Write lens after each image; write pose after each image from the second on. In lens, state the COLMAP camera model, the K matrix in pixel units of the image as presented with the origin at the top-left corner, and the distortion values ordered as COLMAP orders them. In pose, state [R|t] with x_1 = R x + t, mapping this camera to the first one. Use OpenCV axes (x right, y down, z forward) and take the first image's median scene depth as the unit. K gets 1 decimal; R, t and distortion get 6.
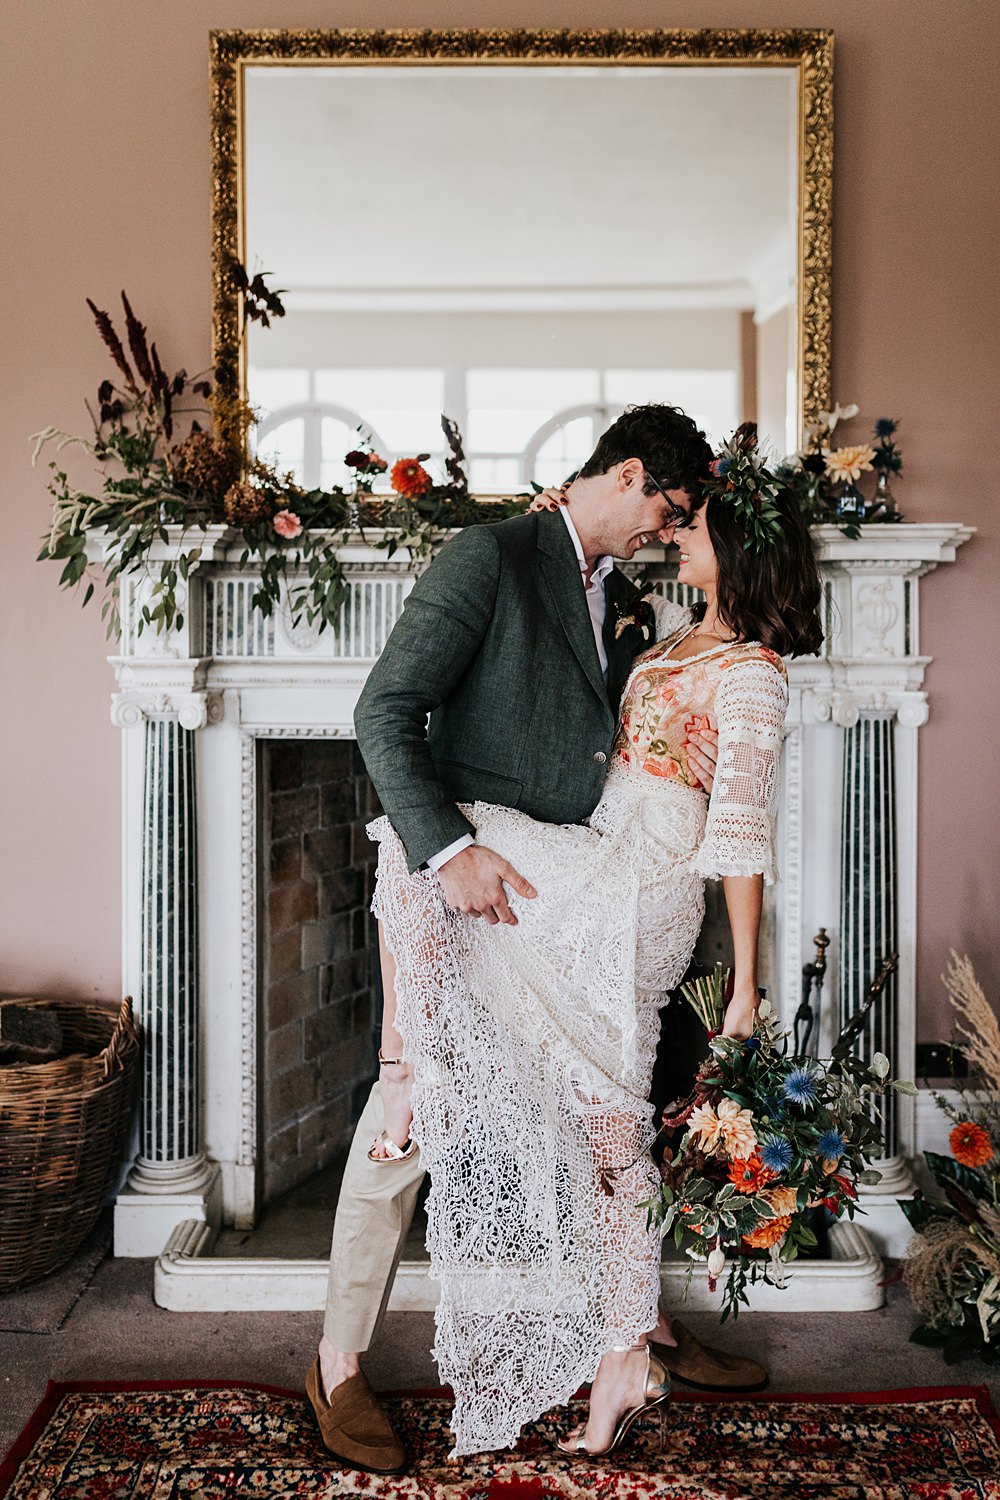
lens RADIAL K [[1458.2, 0, 497.5], [0, 1458.2, 657.4], [0, 0, 1]] dist [-0.001681, -0.000908]
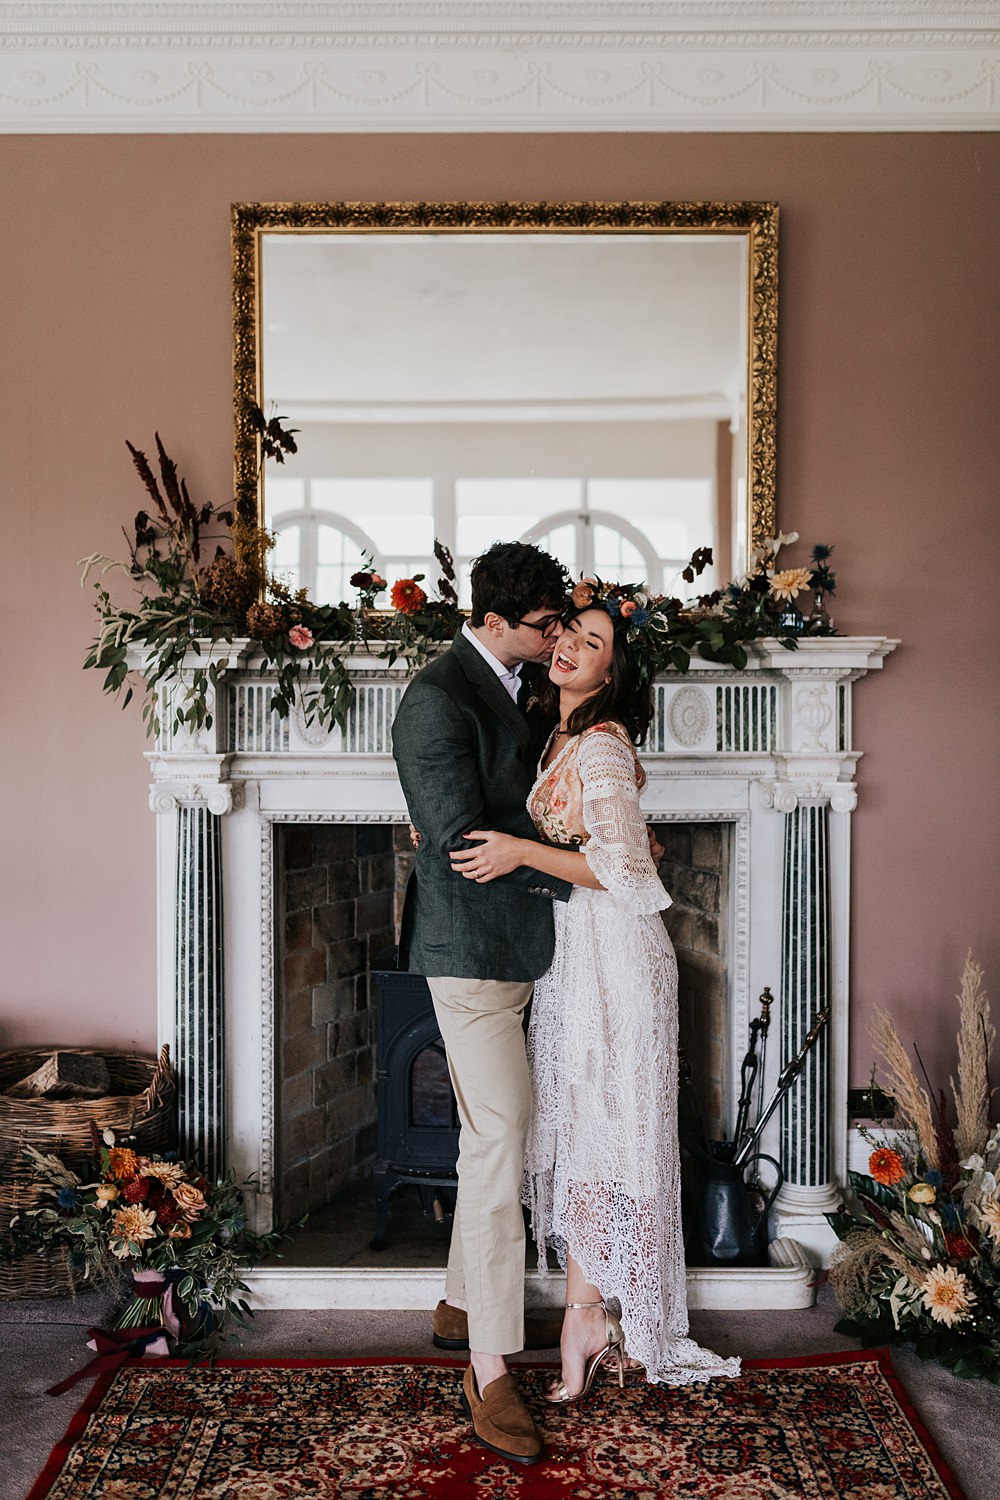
lens RADIAL K [[1503.5, 0, 478.5], [0, 1503.5, 772.2], [0, 0, 1]] dist [0.003700, 0.006514]
pose [[0.999991, -0.000256, -0.004326, 0.000927], [0.000292, 0.999964, 0.008440, 0.005369], [0.004324, -0.008442, 0.999955, -0.185073]]
